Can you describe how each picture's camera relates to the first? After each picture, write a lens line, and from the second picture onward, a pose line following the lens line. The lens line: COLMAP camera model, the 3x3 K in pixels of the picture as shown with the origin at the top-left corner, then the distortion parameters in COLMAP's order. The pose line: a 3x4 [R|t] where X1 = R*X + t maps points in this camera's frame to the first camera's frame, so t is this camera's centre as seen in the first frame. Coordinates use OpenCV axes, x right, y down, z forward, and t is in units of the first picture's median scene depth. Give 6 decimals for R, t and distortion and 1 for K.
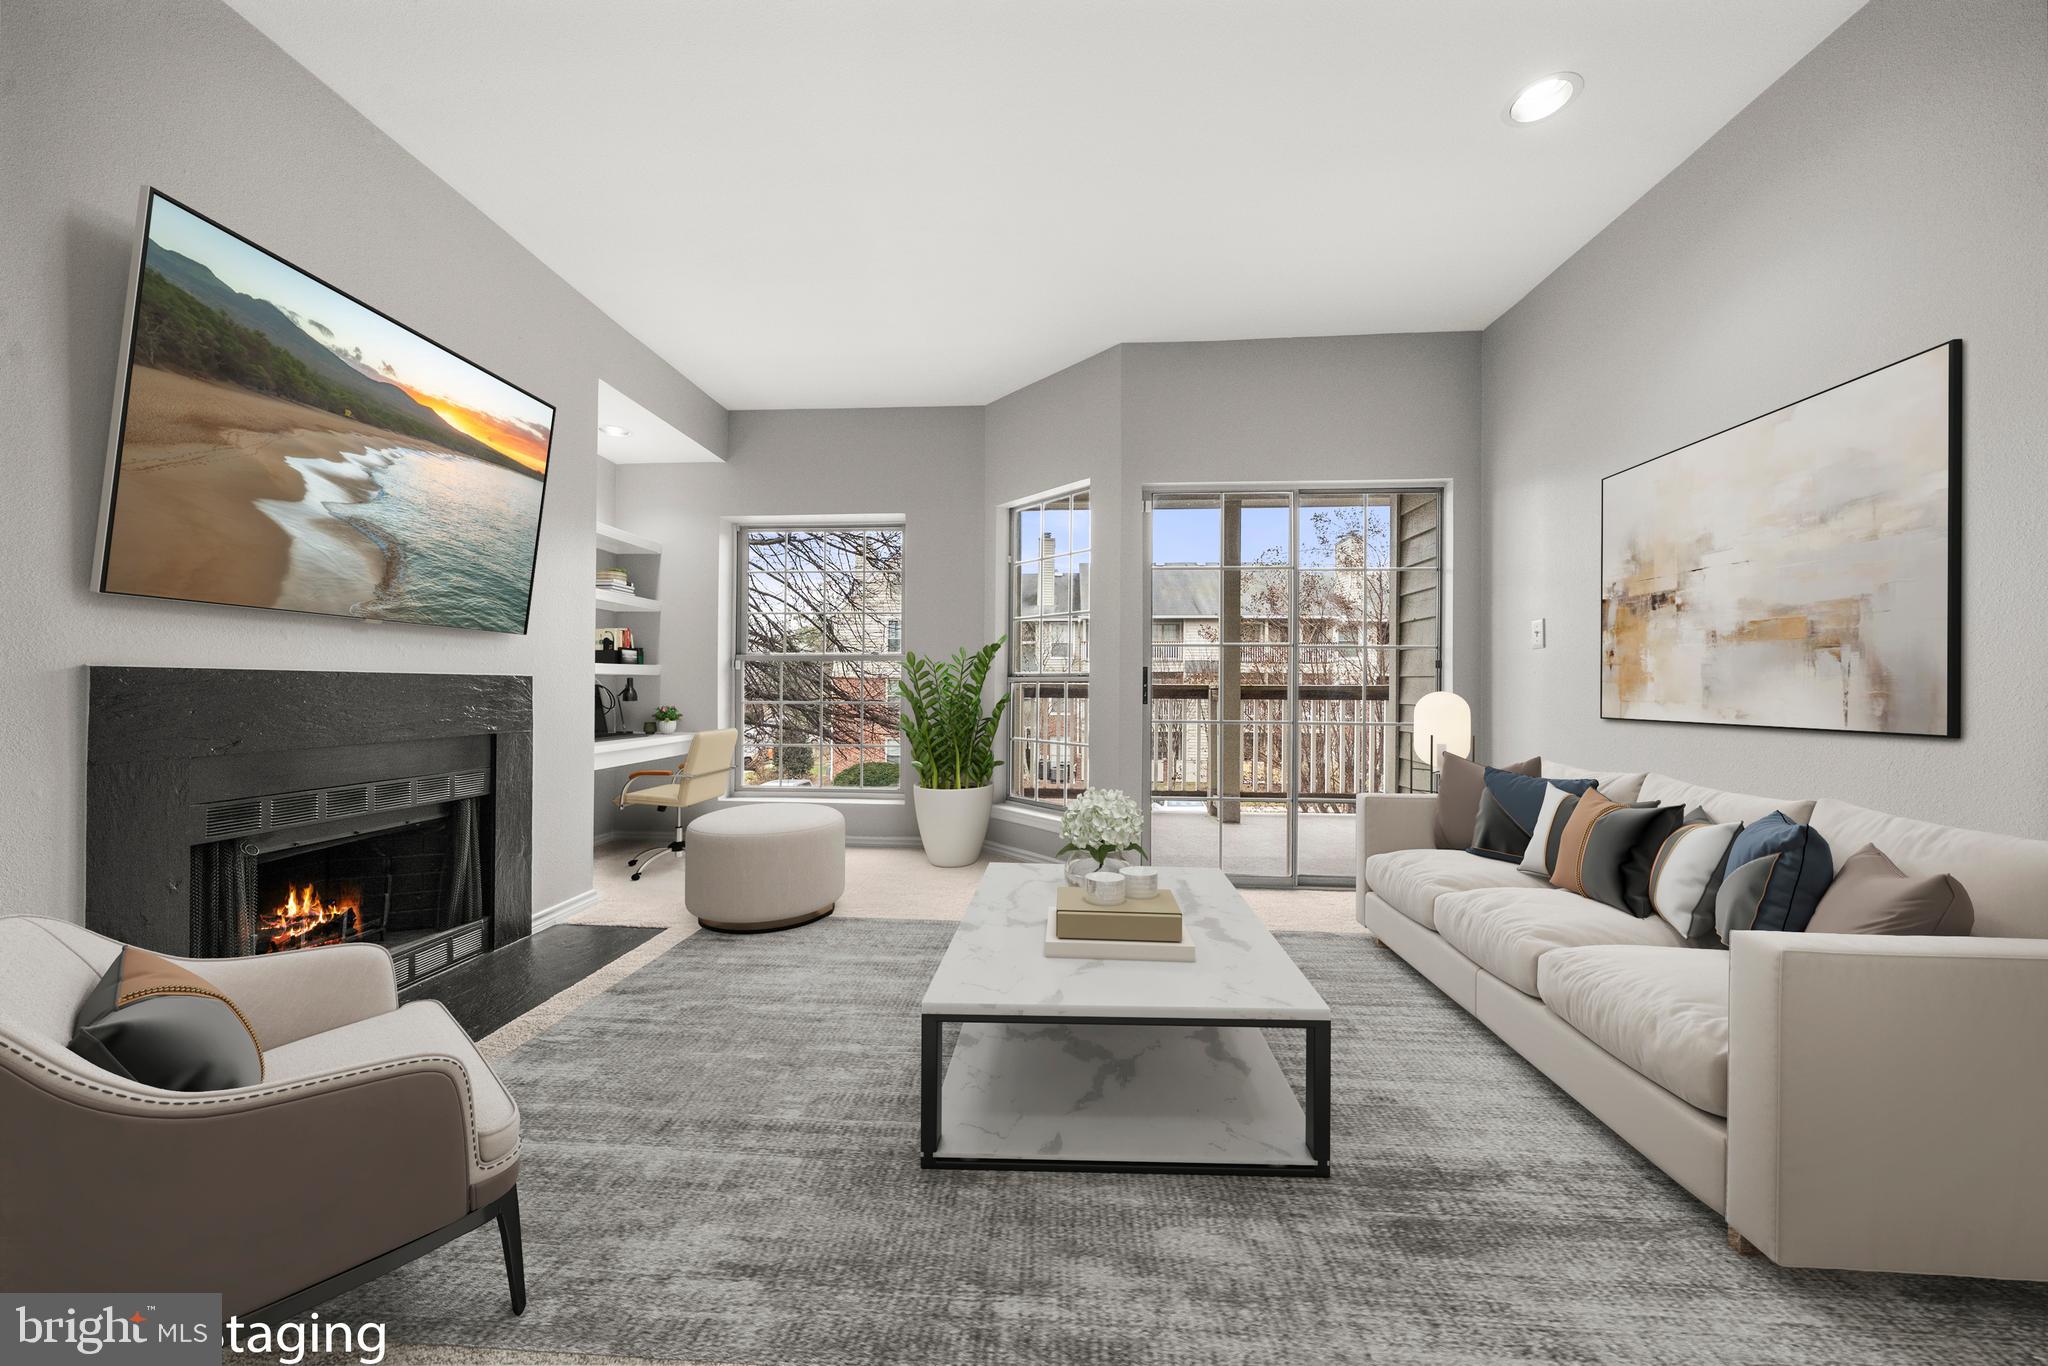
lens RADIAL K [[702.3, 0, 1024.0], [0, 702.3, 683.0], [0, 0, 1]] dist [0.001659, 0.000161]
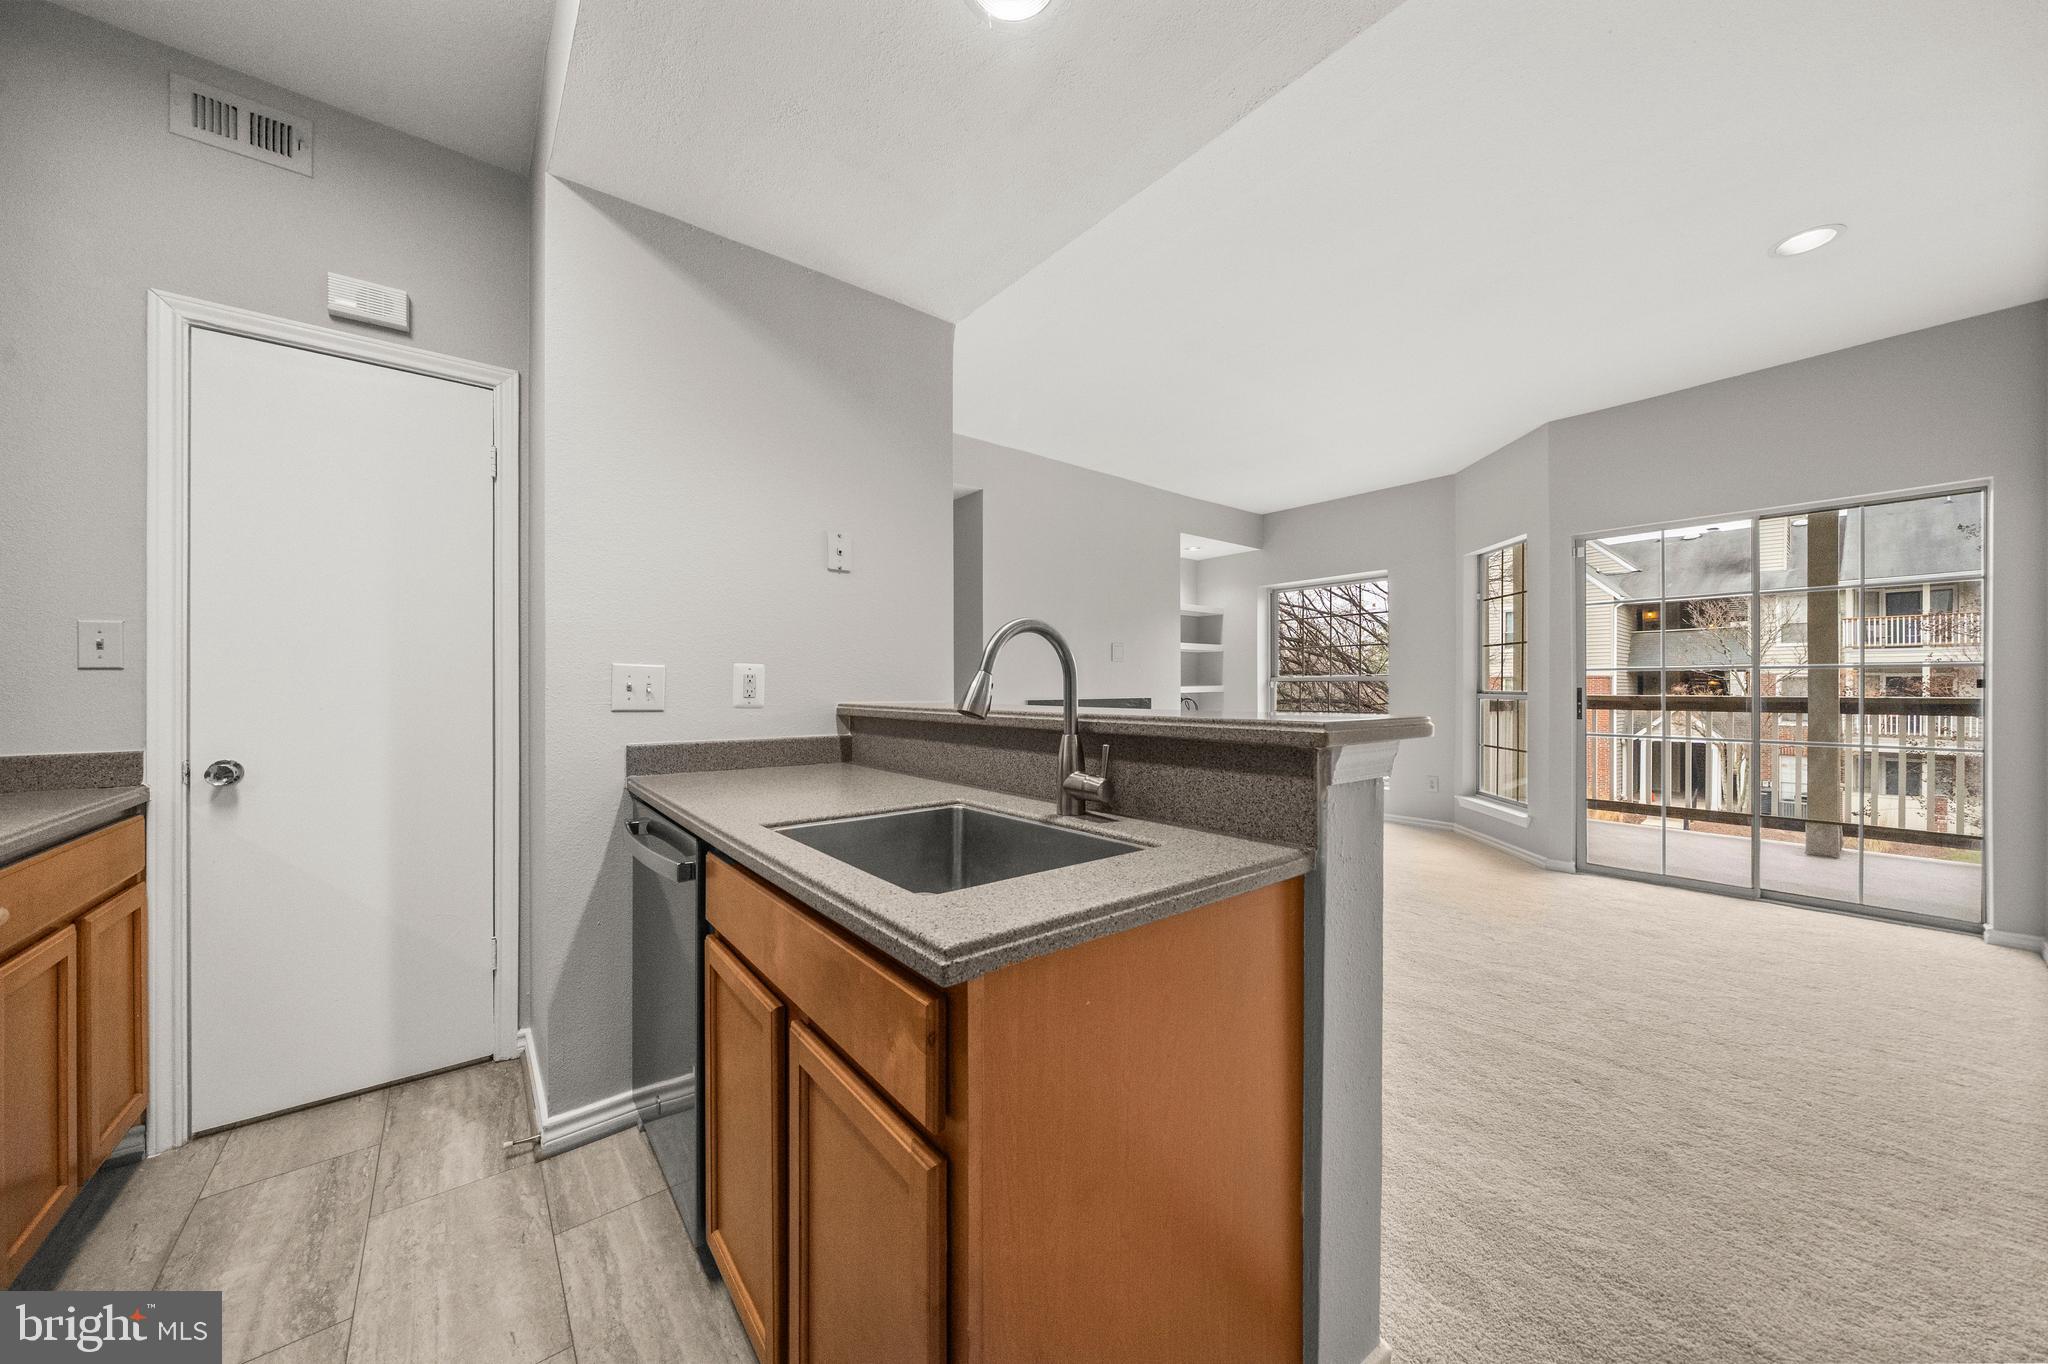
lens RADIAL K [[703.8, 0, 1020.0], [0, 703.8, 687.0], [0, 0, 1]] dist [-0.006447, 0.000297]
pose [[0.679724, -0.007775, -0.733427, 0.566993], [0.012522, 0.999921, 0.001005, -0.053009], [0.733361, -0.009867, 0.679767, -0.698169]]
